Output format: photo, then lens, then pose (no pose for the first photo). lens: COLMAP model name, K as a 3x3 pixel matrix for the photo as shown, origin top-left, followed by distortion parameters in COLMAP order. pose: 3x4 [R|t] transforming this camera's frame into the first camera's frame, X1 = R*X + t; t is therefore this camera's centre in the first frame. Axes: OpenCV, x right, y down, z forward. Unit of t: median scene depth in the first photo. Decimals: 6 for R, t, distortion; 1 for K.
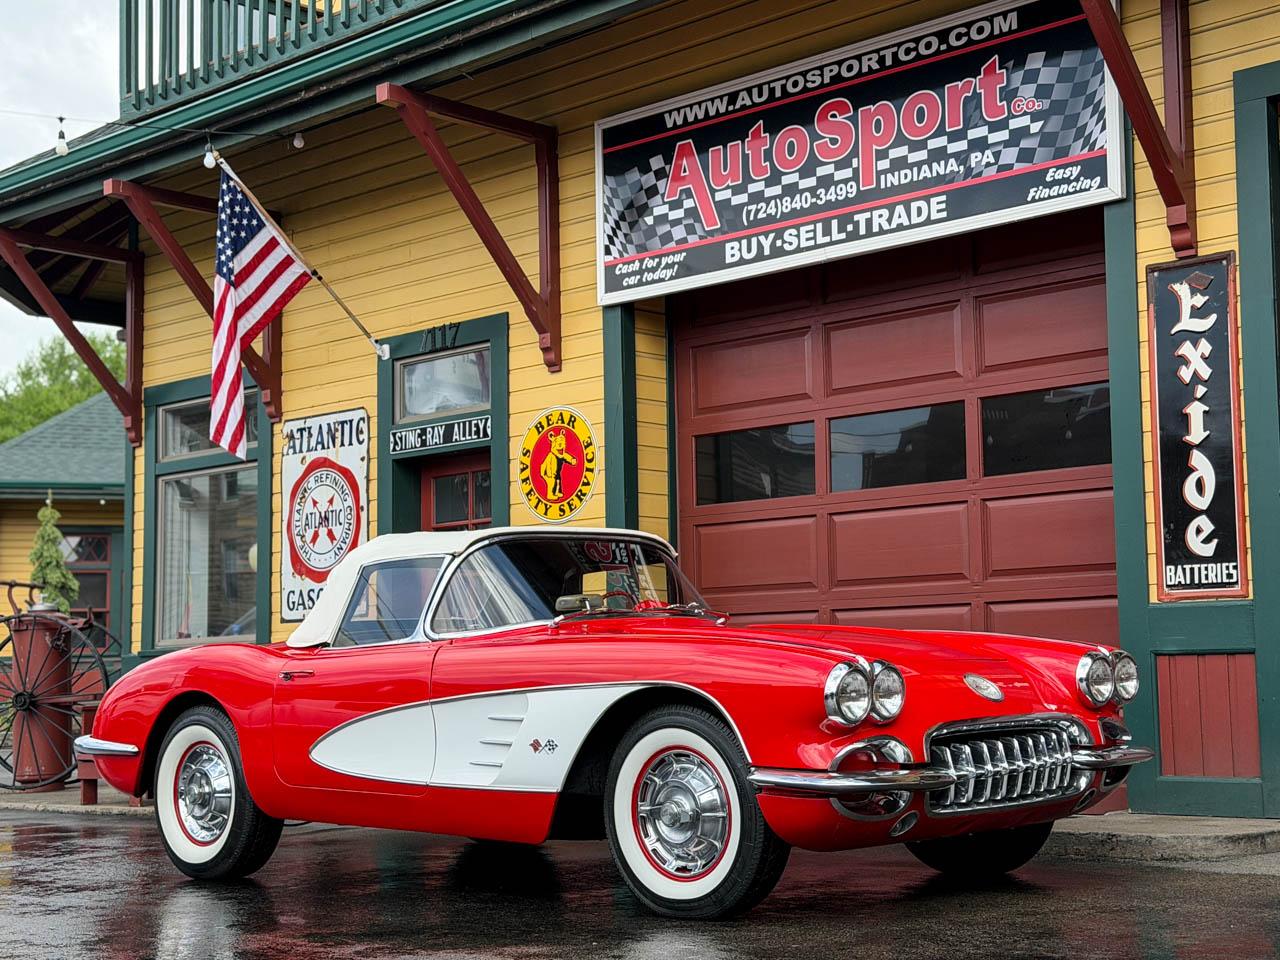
lens RADIAL K [[1984.2, 0, 638.4], [0, 1984.2, 482.4], [0, 0, 1]] dist [0.177719, -0.240881]
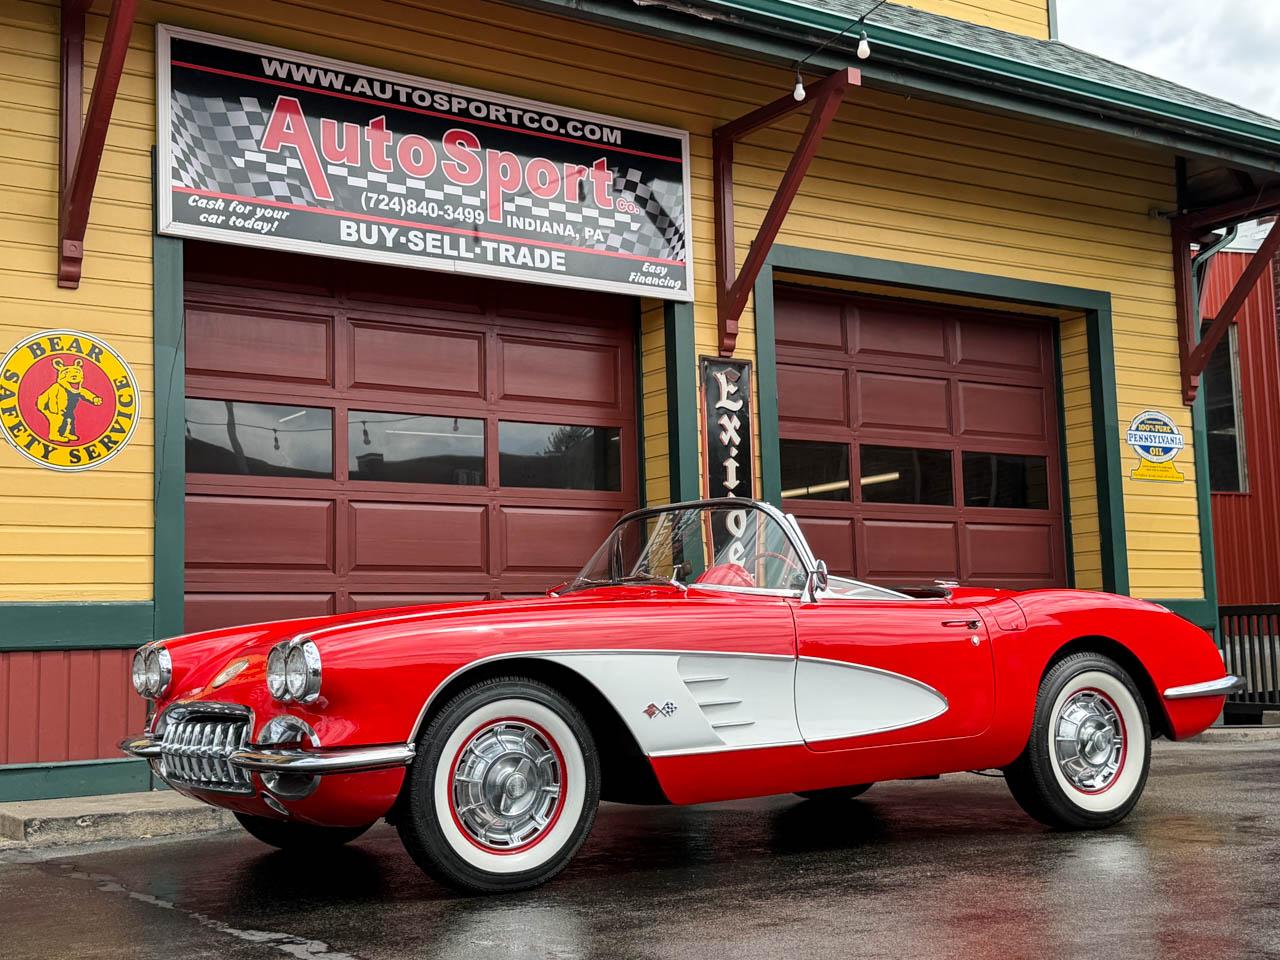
lens RADIAL K [[1642.8, 0, 646.9], [0, 1642.8, 478.9], [0, 0, 1]] dist [0.209236, -0.515403]
pose [[0.209845, 0.120195, 0.970319, -0.741407], [-0.078801, 0.991266, -0.105748, 0.087510], [-0.974554, -0.054271, 0.217483, 0.686780]]
